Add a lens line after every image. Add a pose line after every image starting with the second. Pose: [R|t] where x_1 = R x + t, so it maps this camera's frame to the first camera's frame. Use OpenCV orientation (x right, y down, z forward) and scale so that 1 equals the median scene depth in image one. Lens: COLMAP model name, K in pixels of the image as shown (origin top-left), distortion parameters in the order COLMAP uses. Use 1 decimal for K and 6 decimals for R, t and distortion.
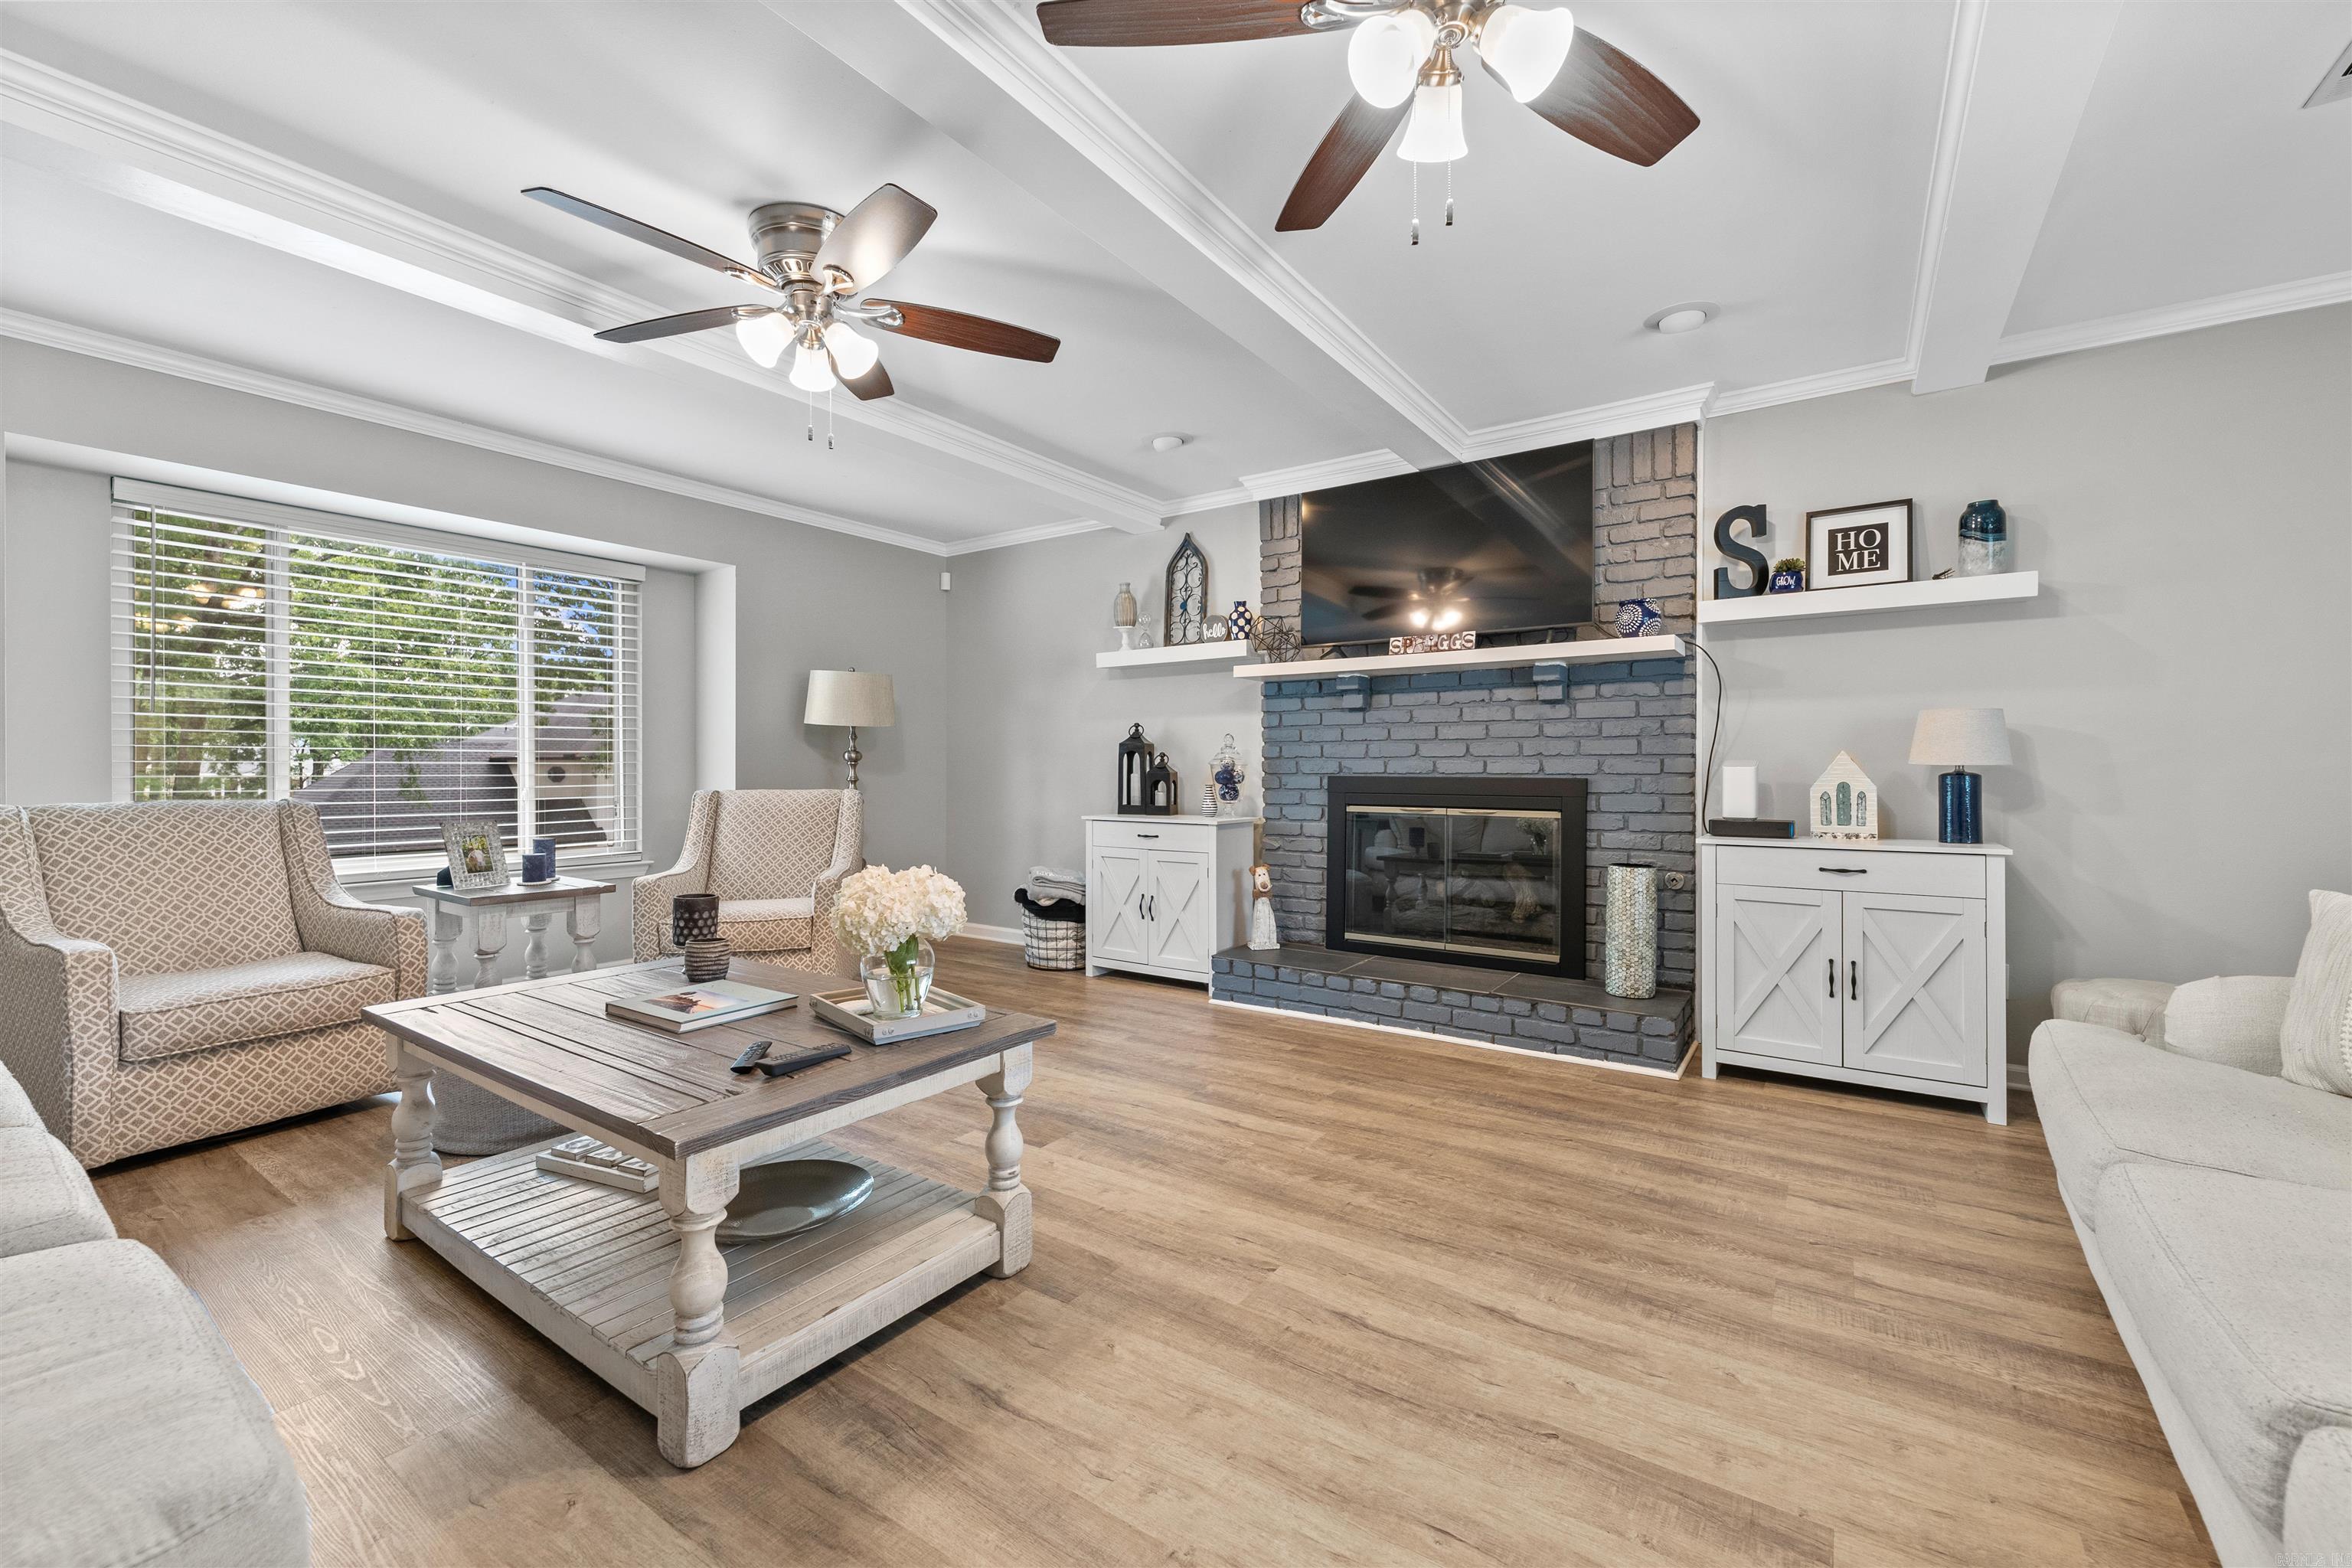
lens RADIAL K [[961.0, 0, 1181.3], [0, 961.0, 768.1], [0, 0, 1]] dist [0.005689, -0.002653]
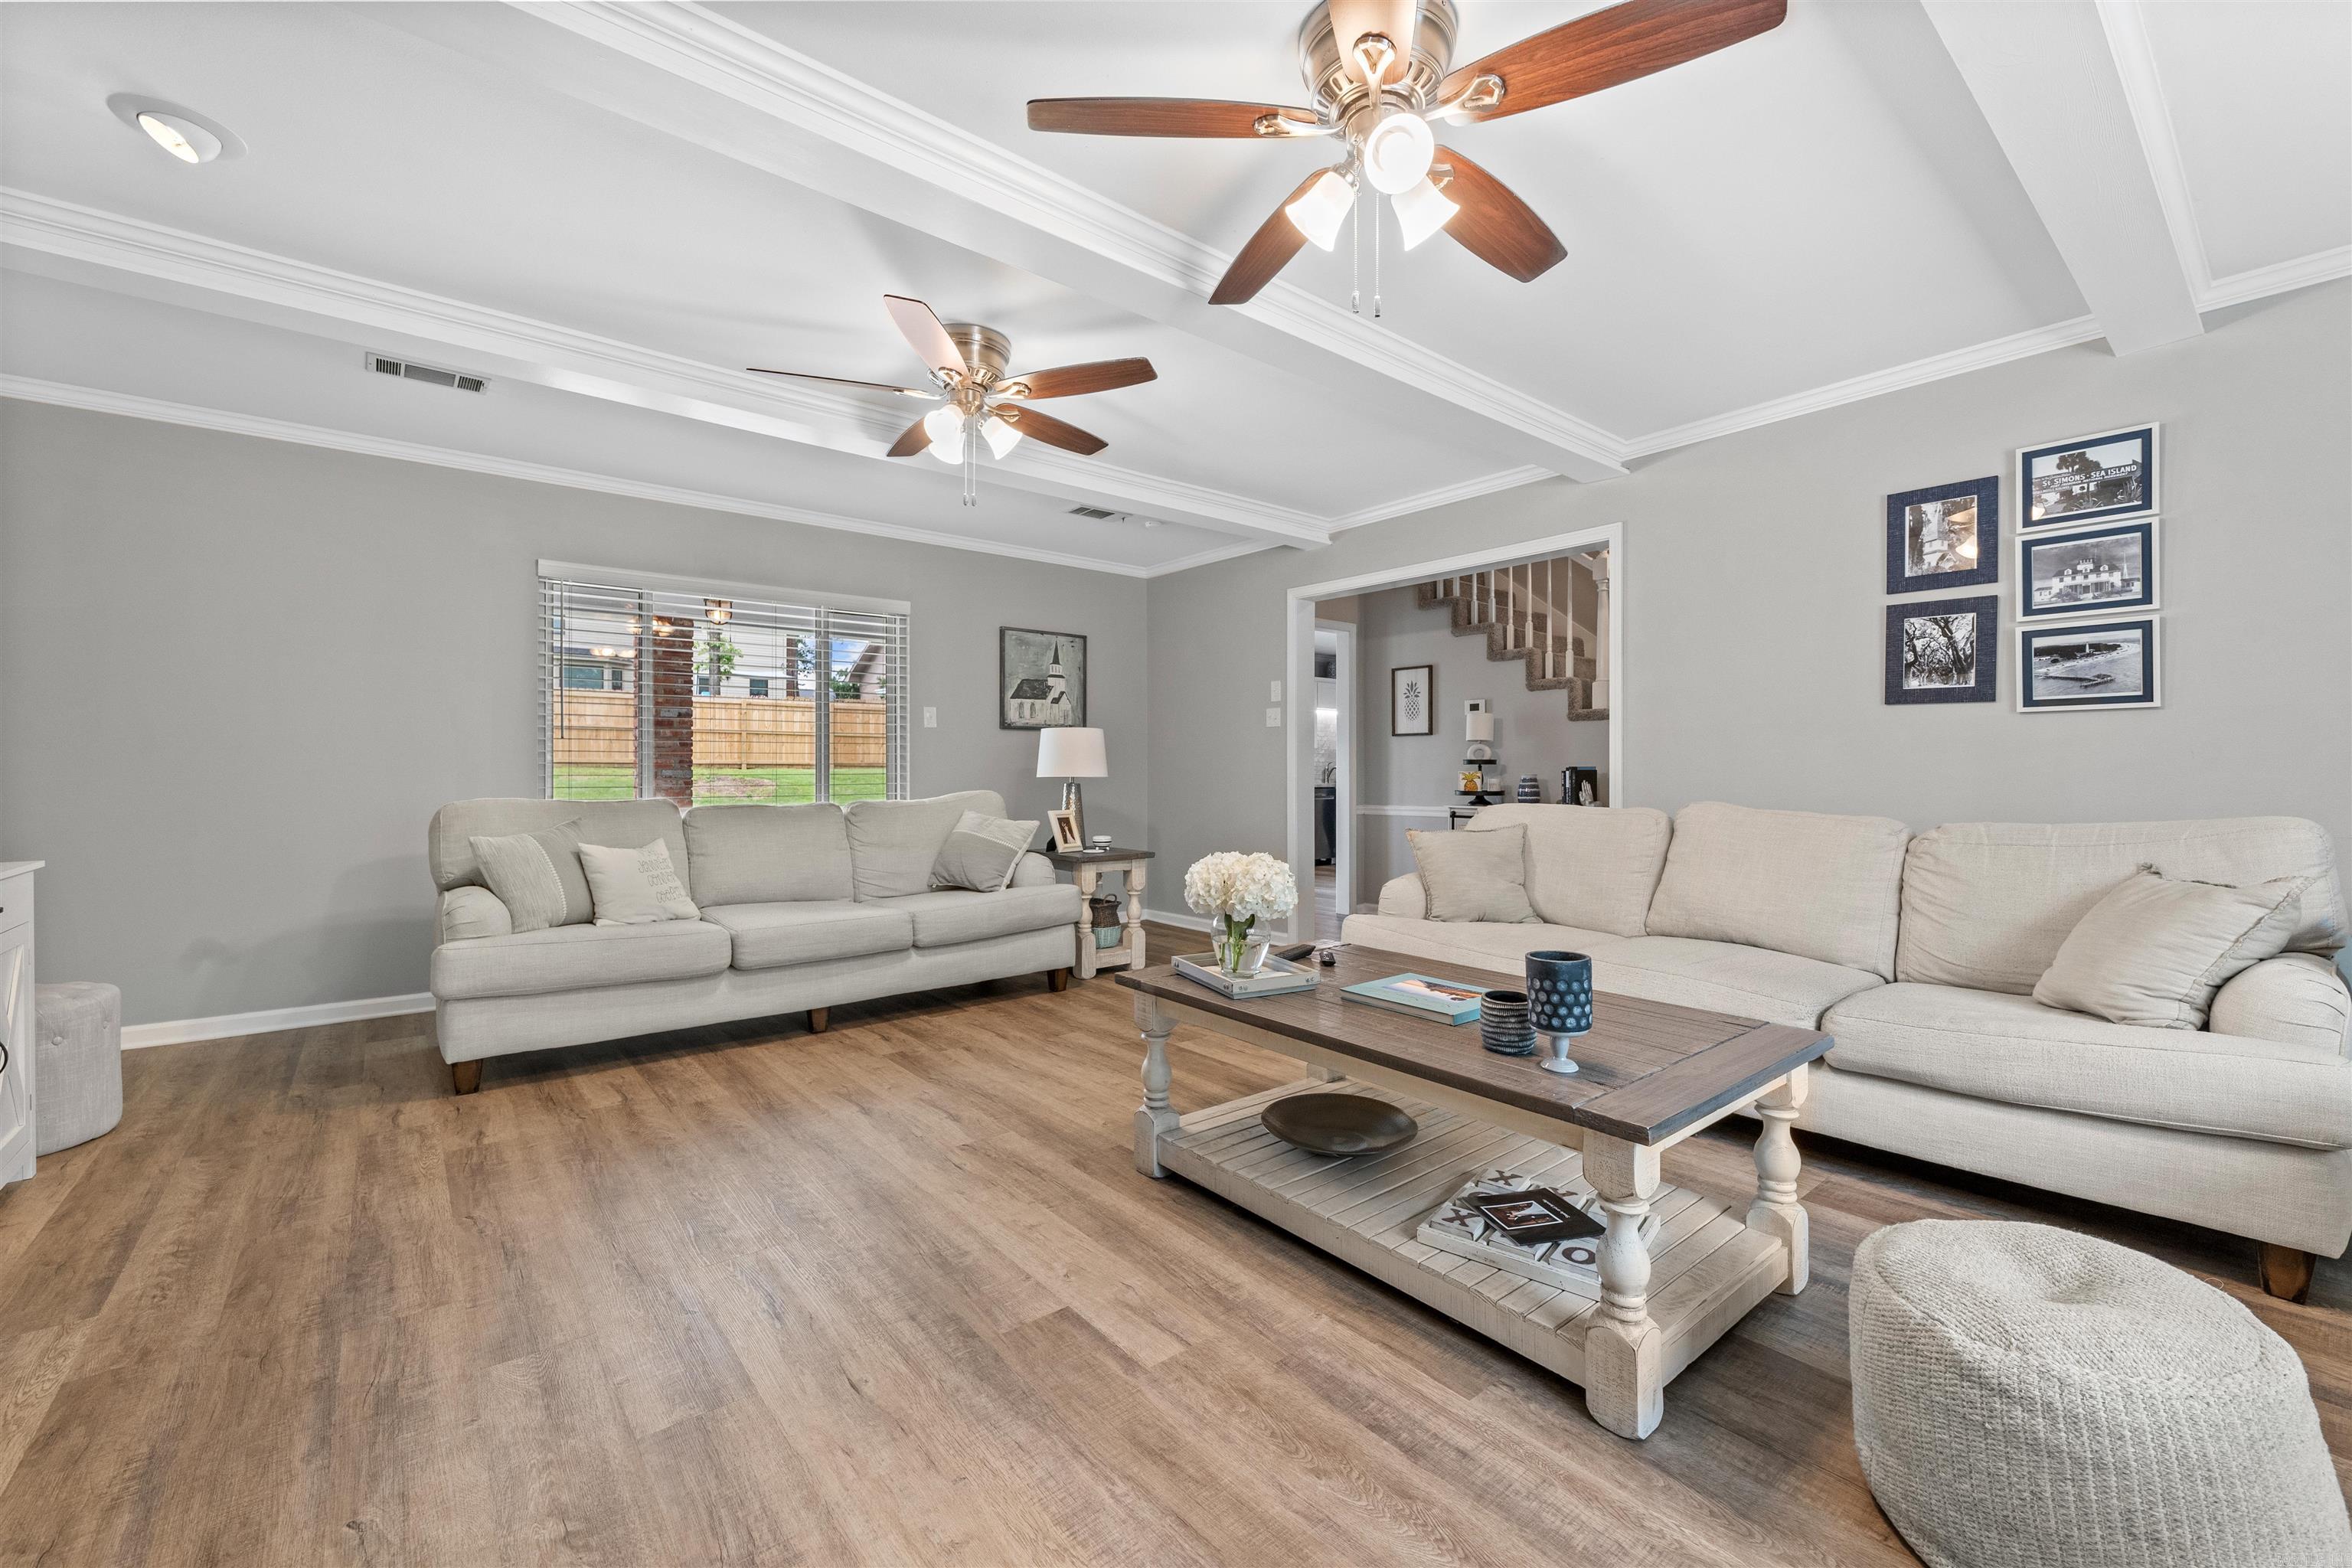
lens RADIAL K [[961.0, 0, 1153.7], [0, 961.0, 772.4], [0, 0, 1]] dist [0.005689, -0.002653]
pose [[-0.954484, 0.002037, 0.298255, -0.462894], [0.001914, 0.999998, -0.000706, 0.006604], [-0.298256, -0.000103, -0.954486, 1.834641]]
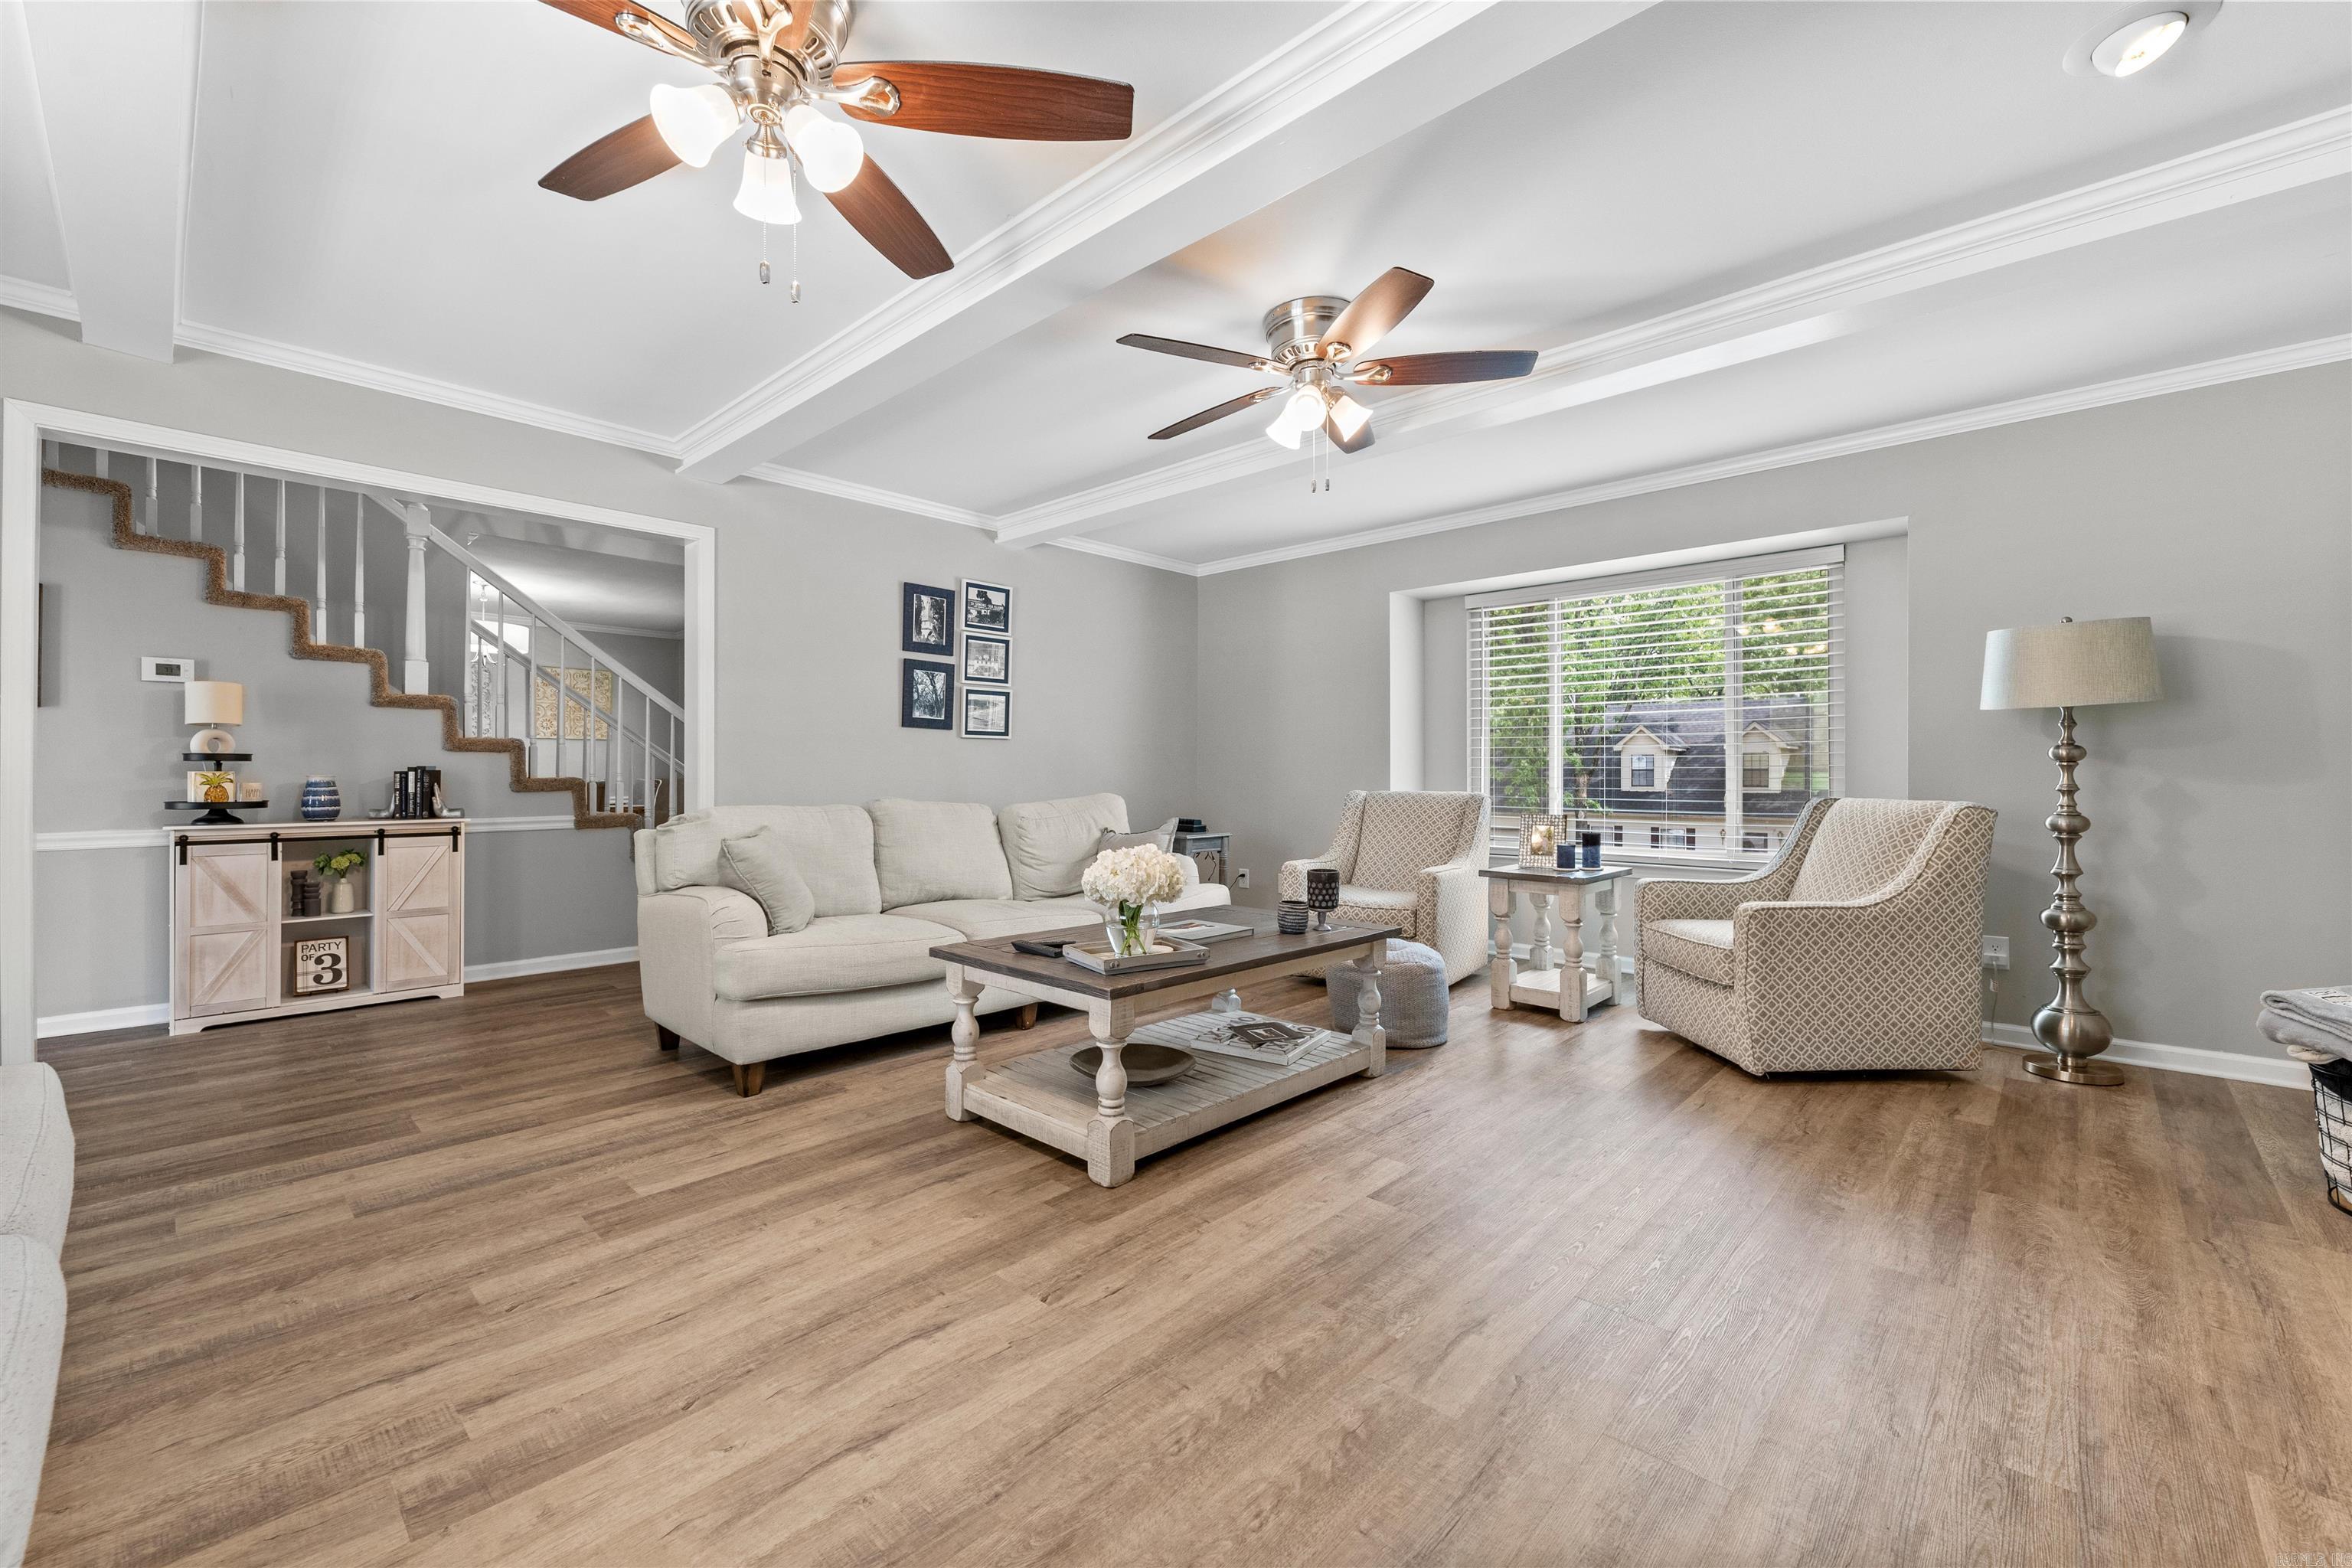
lens RADIAL K [[961.0, 0, 1179.8], [0, 961.0, 785.7], [0, 0, 1]] dist [0.005689, -0.002653]
pose [[-0.152743, 0.017901, -0.988104, 0.843197], [-0.000632, 0.999834, 0.018211, -0.004401], [0.988266, 0.003406, -0.152706, 1.069367]]
